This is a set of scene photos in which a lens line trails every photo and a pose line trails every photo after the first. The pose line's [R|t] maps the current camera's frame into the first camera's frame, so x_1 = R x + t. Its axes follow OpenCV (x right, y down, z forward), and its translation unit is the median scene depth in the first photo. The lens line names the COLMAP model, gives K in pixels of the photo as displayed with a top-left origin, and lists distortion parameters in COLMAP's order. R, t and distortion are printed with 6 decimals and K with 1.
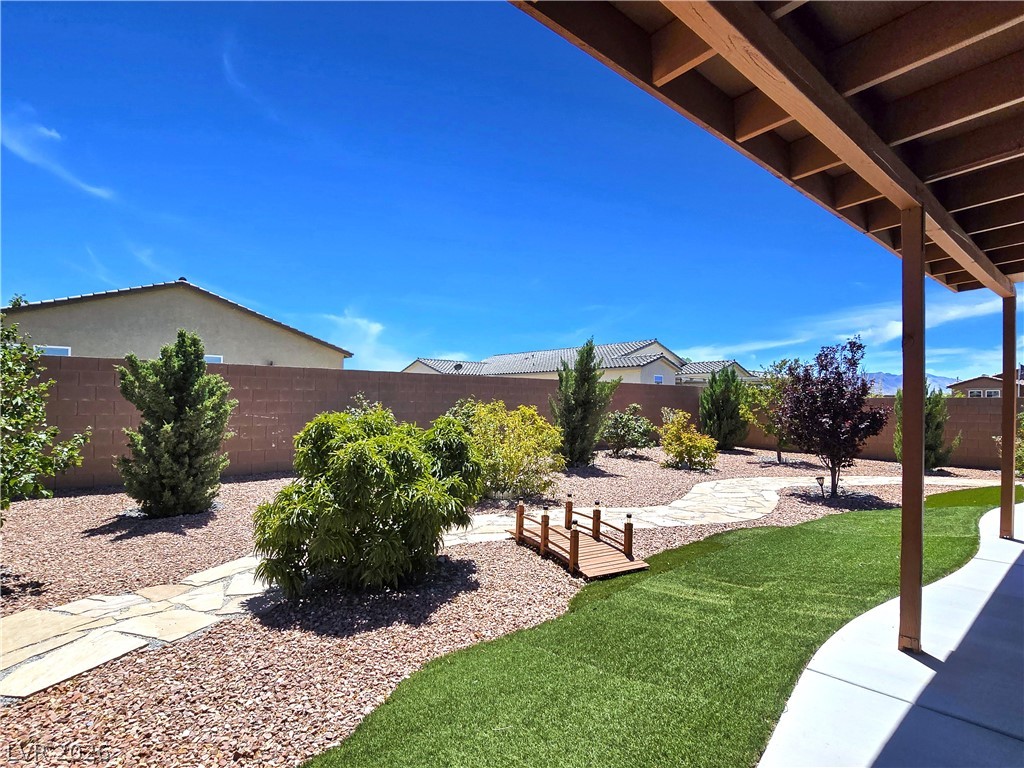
lens RADIAL K [[511.7, 0, 510.6], [0, 511.7, 389.1], [0, 0, 1]] dist [-0.000775, -0.000676]
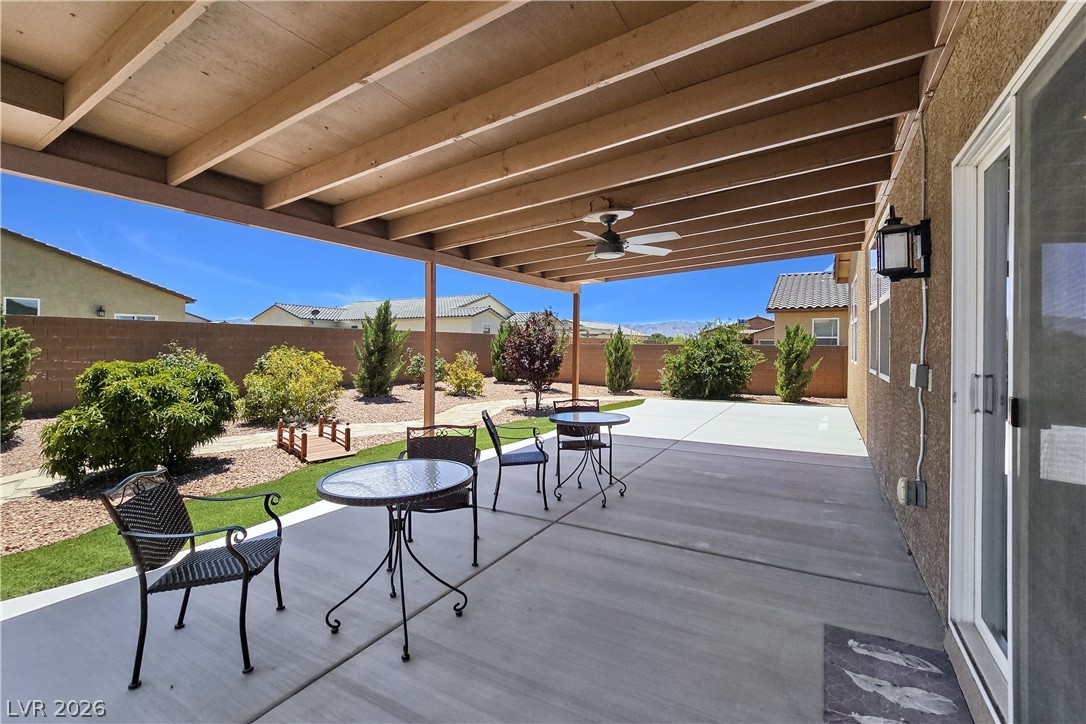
lens RADIAL K [[451.3, 0, 527.6], [0, 451.3, 343.4], [0, 0, 1]] dist [-0.000991, 0.000061]
pose [[0.955307, 0.003630, 0.295593, 0.349103], [-0.011467, 0.999627, 0.024781, -0.042770], [-0.295393, -0.027063, 0.954993, -0.495353]]
